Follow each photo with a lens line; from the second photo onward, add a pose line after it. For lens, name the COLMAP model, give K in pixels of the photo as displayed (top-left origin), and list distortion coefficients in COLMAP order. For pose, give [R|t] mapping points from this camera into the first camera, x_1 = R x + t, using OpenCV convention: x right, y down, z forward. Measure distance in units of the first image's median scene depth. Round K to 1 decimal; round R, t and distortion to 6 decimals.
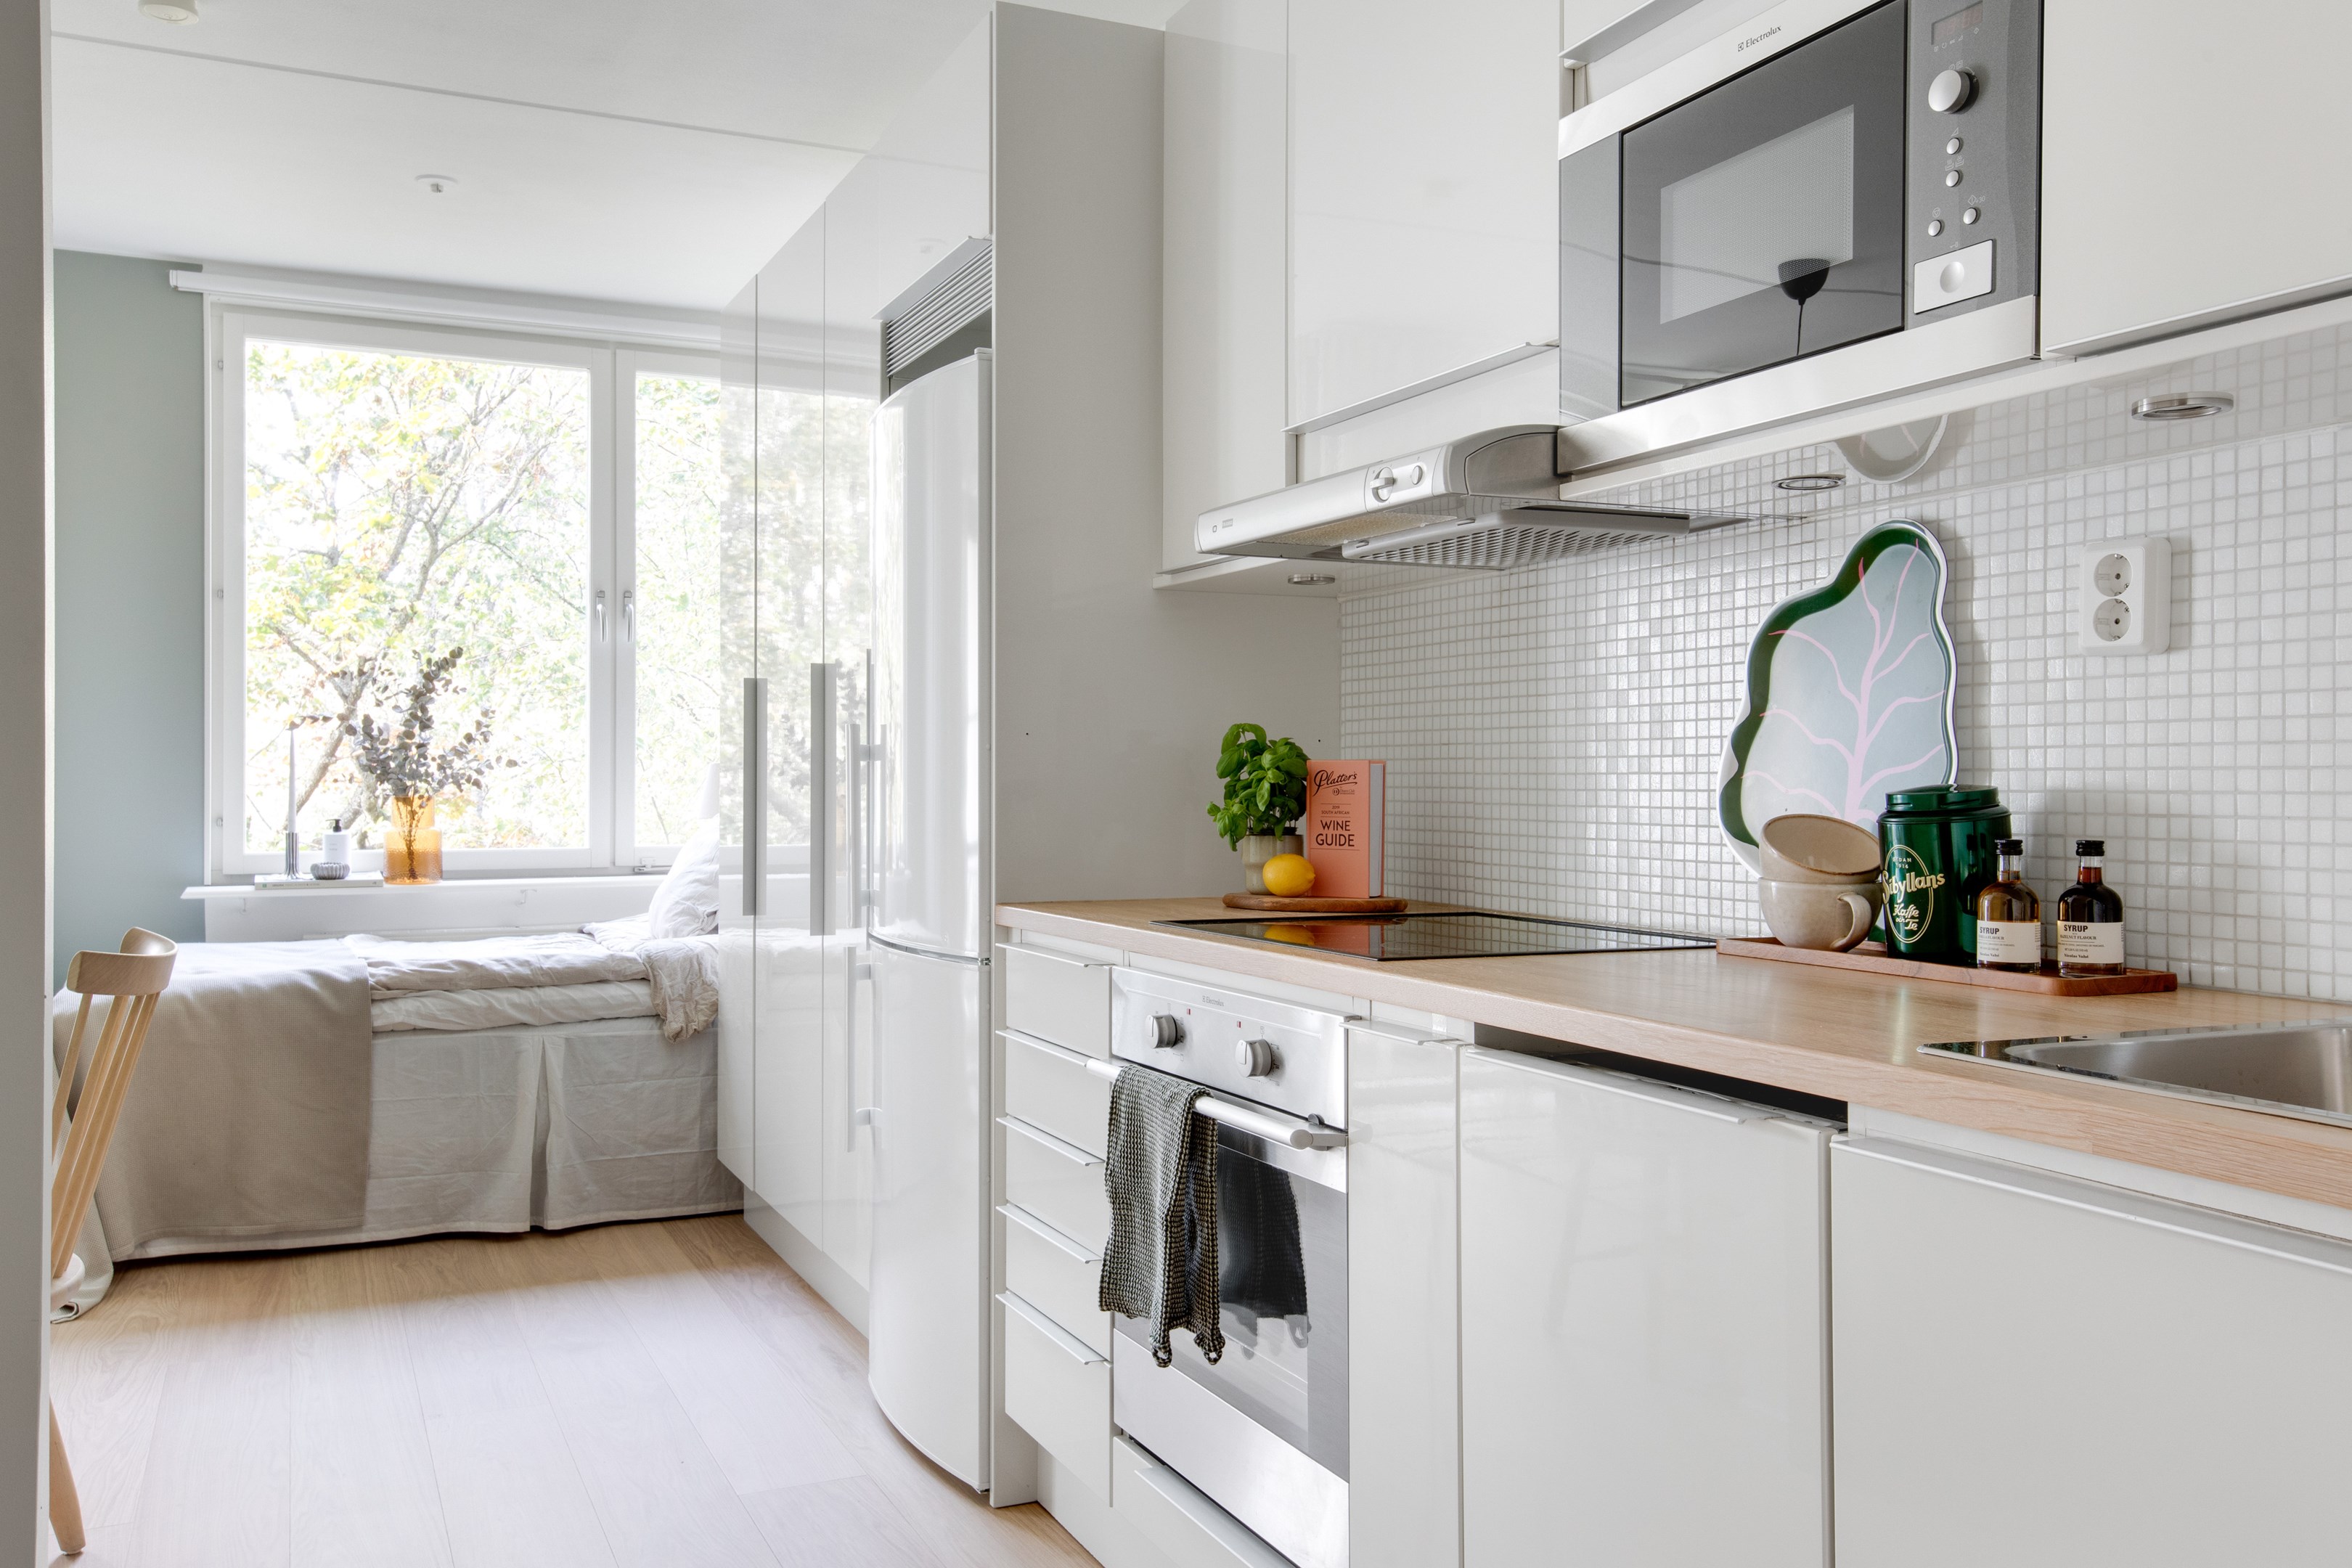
lens RADIAL K [[1932.5, 0, 1176.0], [0, 1932.5, 784.0], [0, 0, 1]] dist [0.028353, 0.004019]
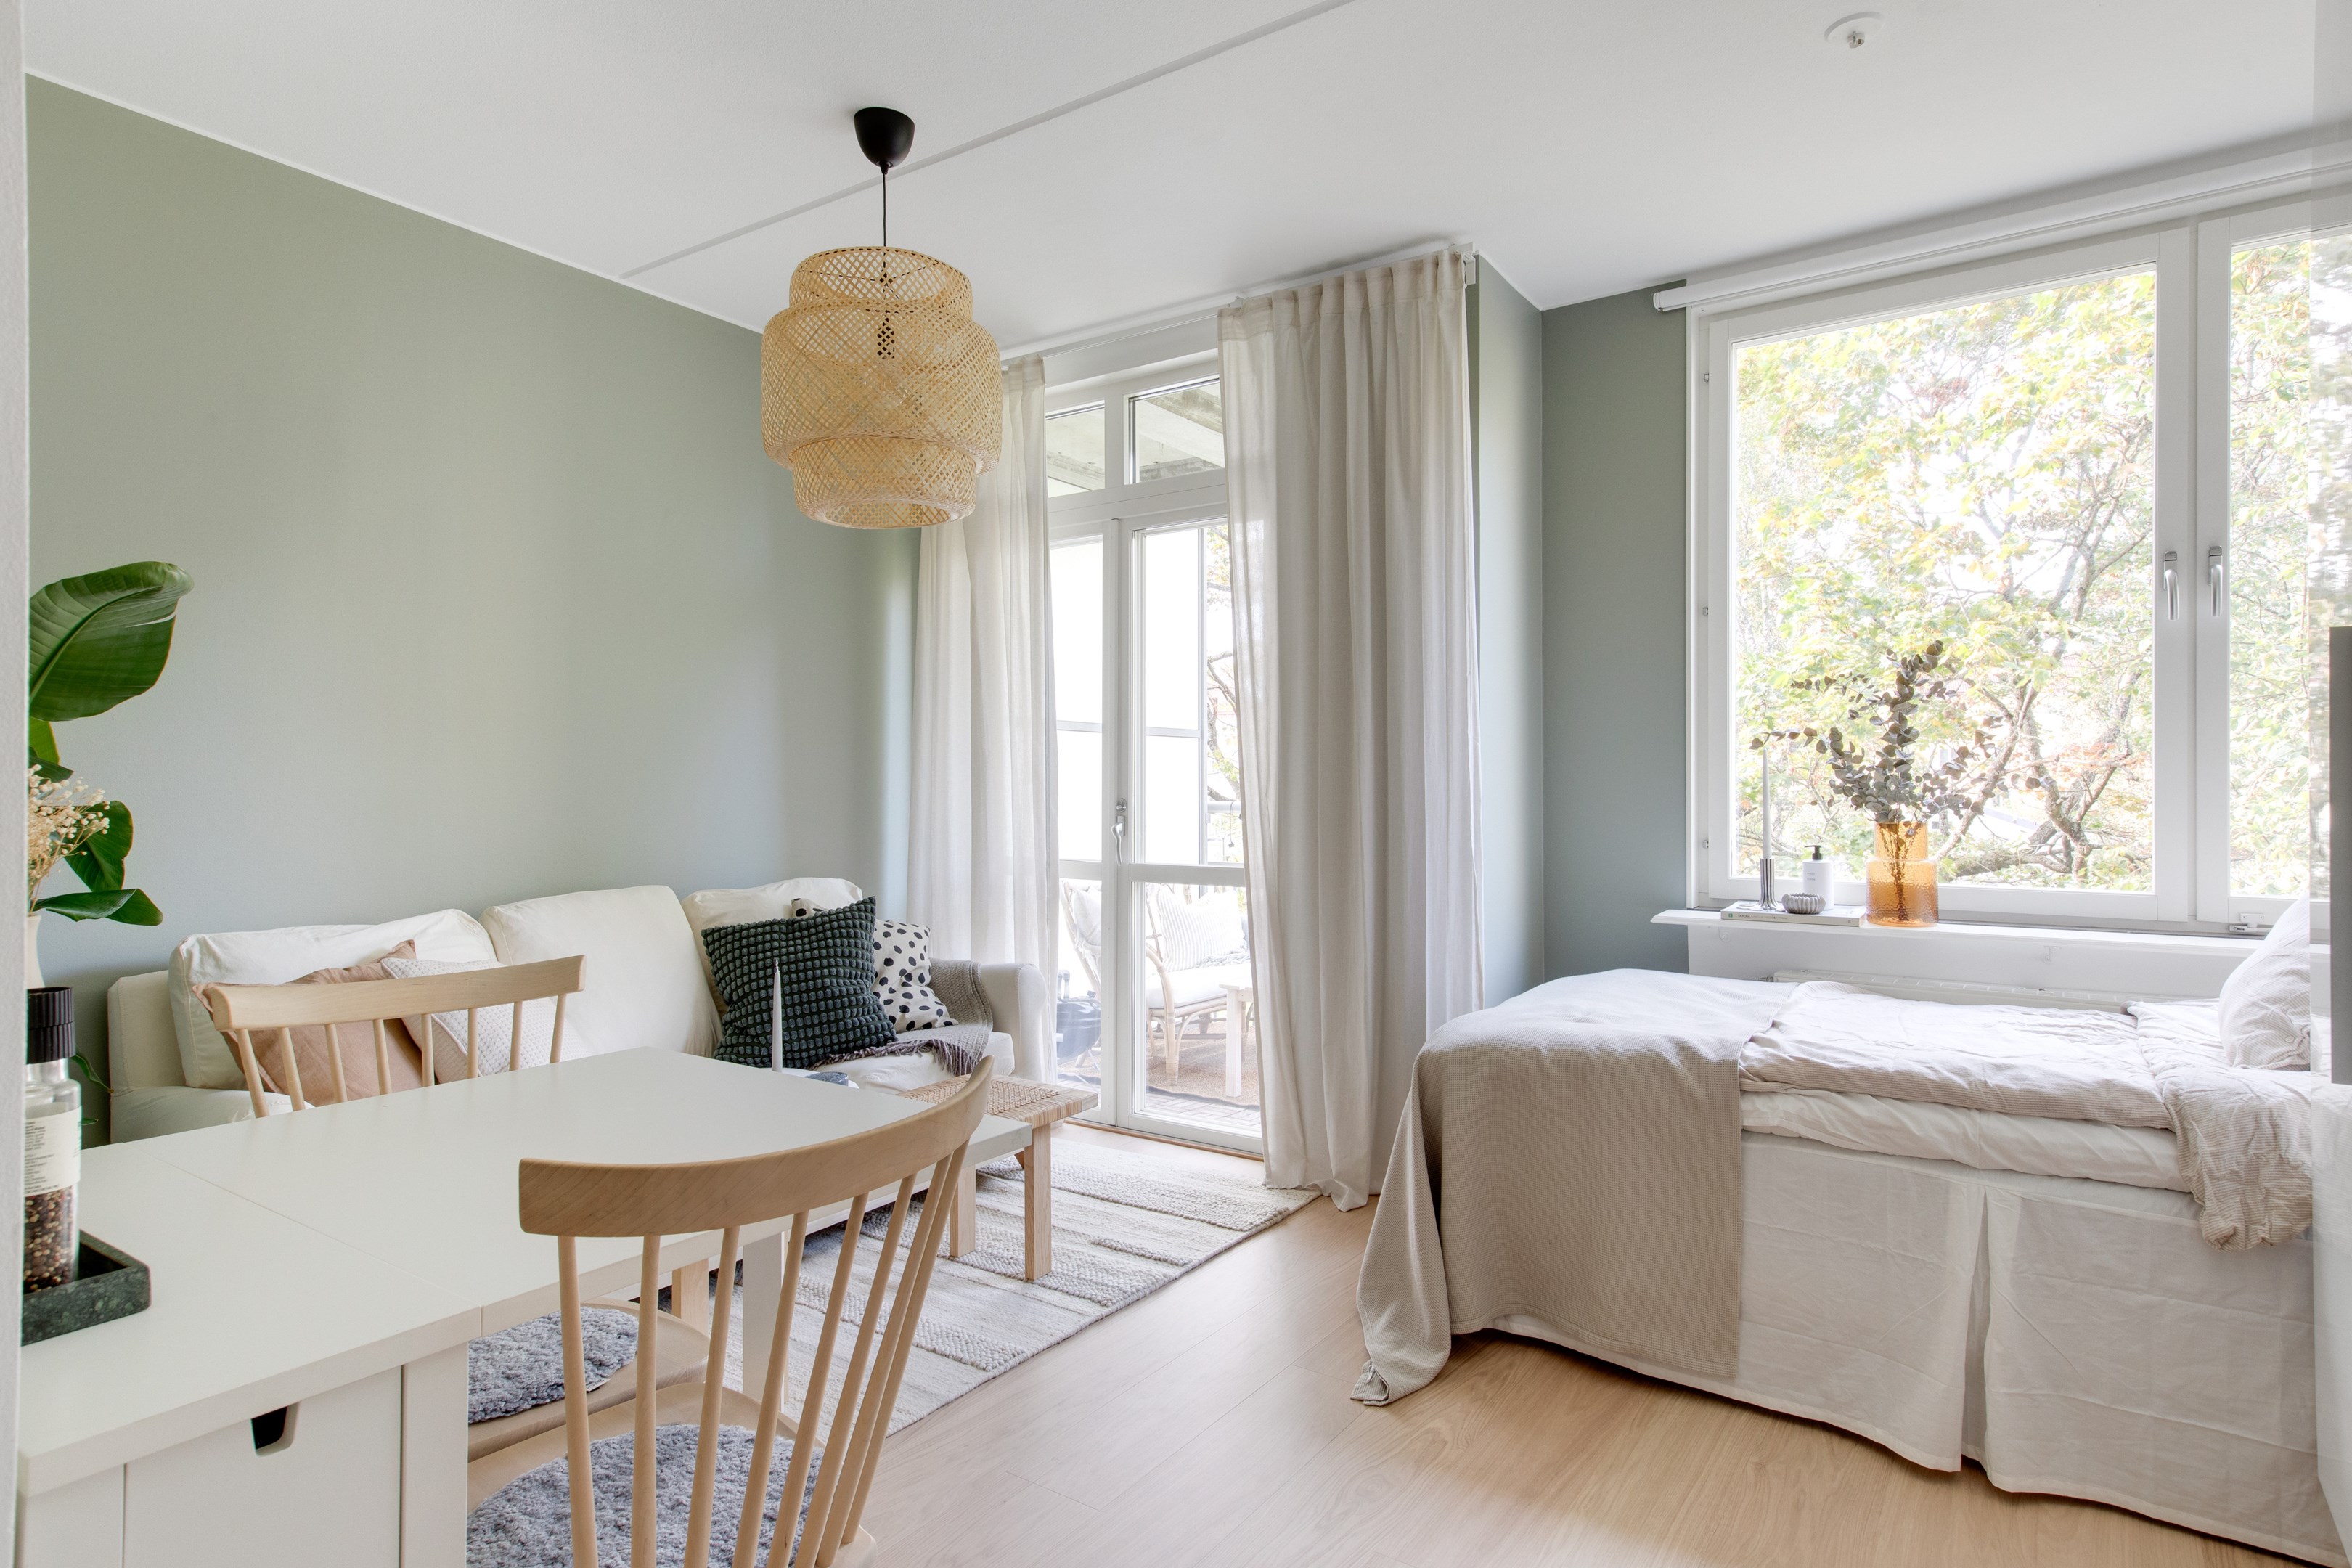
lens RADIAL K [[1298.4, 0, 1211.7], [0, 1298.4, 774.1], [0, 0, 1]] dist [0.014198, -0.000318]
pose [[0.528282, -0.007006, -0.849040, -0.071315], [-0.004314, 0.999931, -0.010936, -0.008053], [0.849058, 0.009440, 0.528216, 0.475025]]
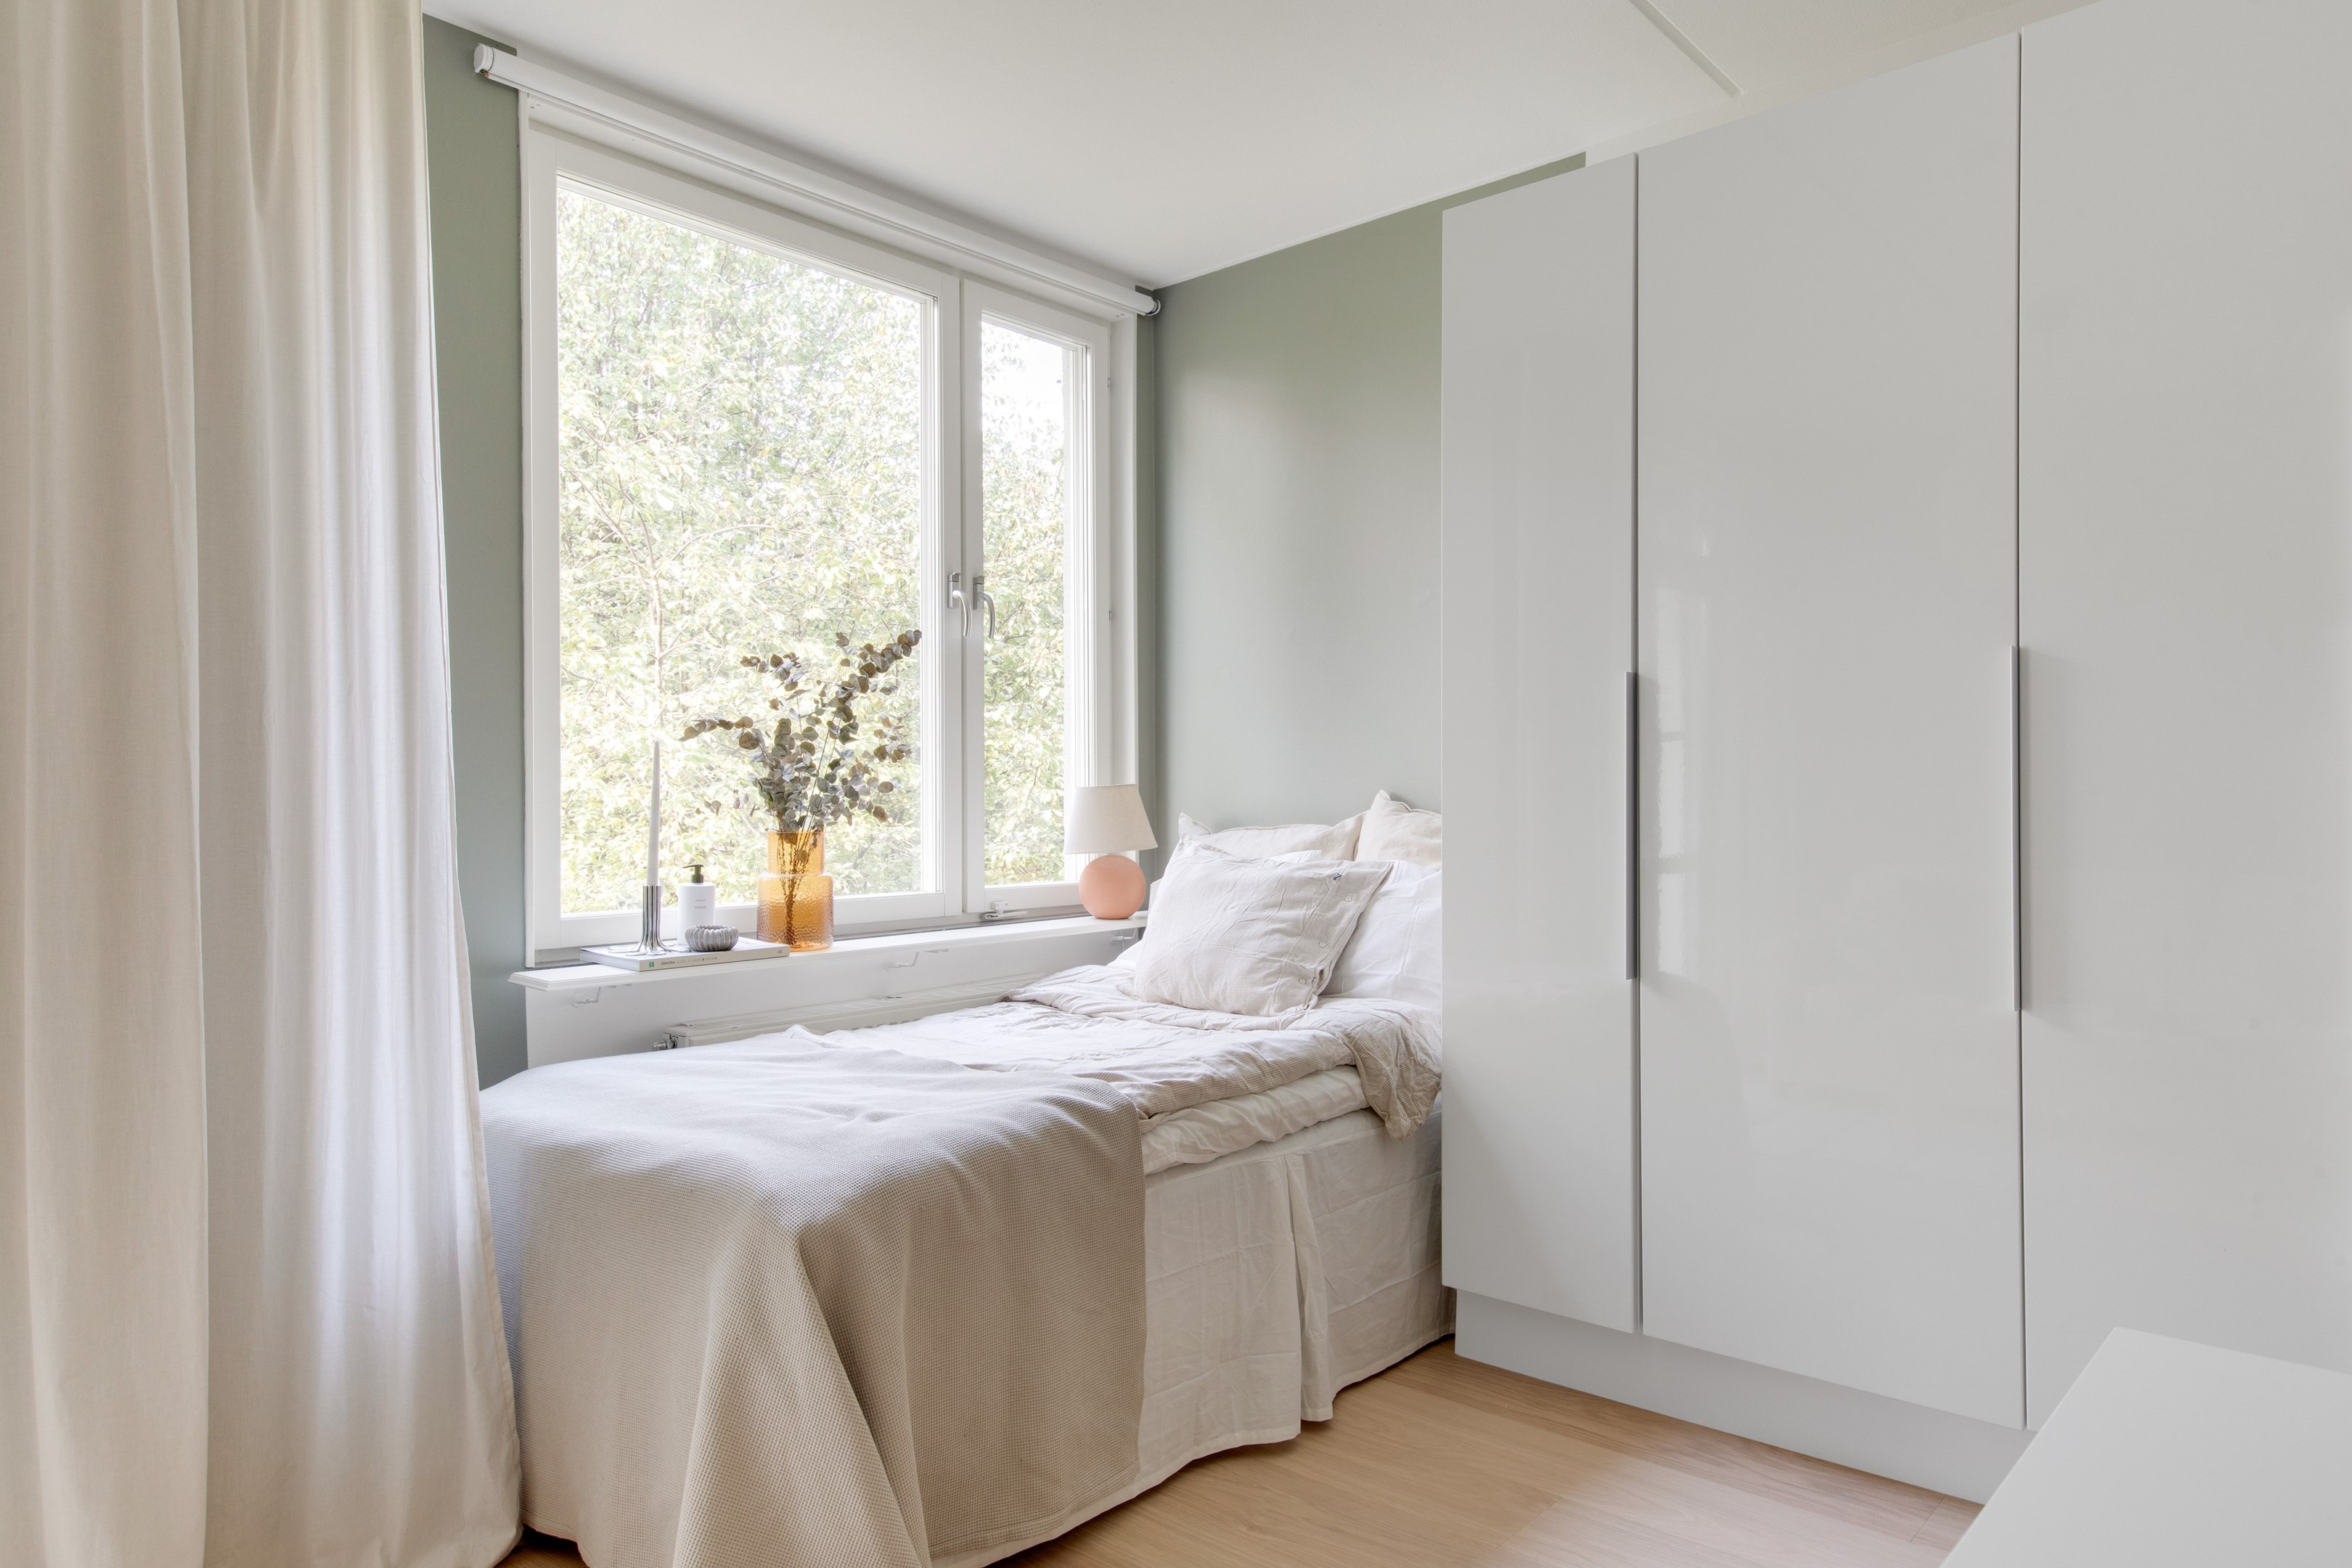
lens RADIAL K [[1481.1, 0, 1176.0], [0, 1481.1, 784.0], [0, 0, 1]] dist [0.038068, 0.000673]
pose [[0.899954, -0.004254, 0.435965, -0.551717], [0.009110, 0.999918, -0.009049, -0.005994], [-0.435890, 0.012115, 0.899918, 0.459753]]
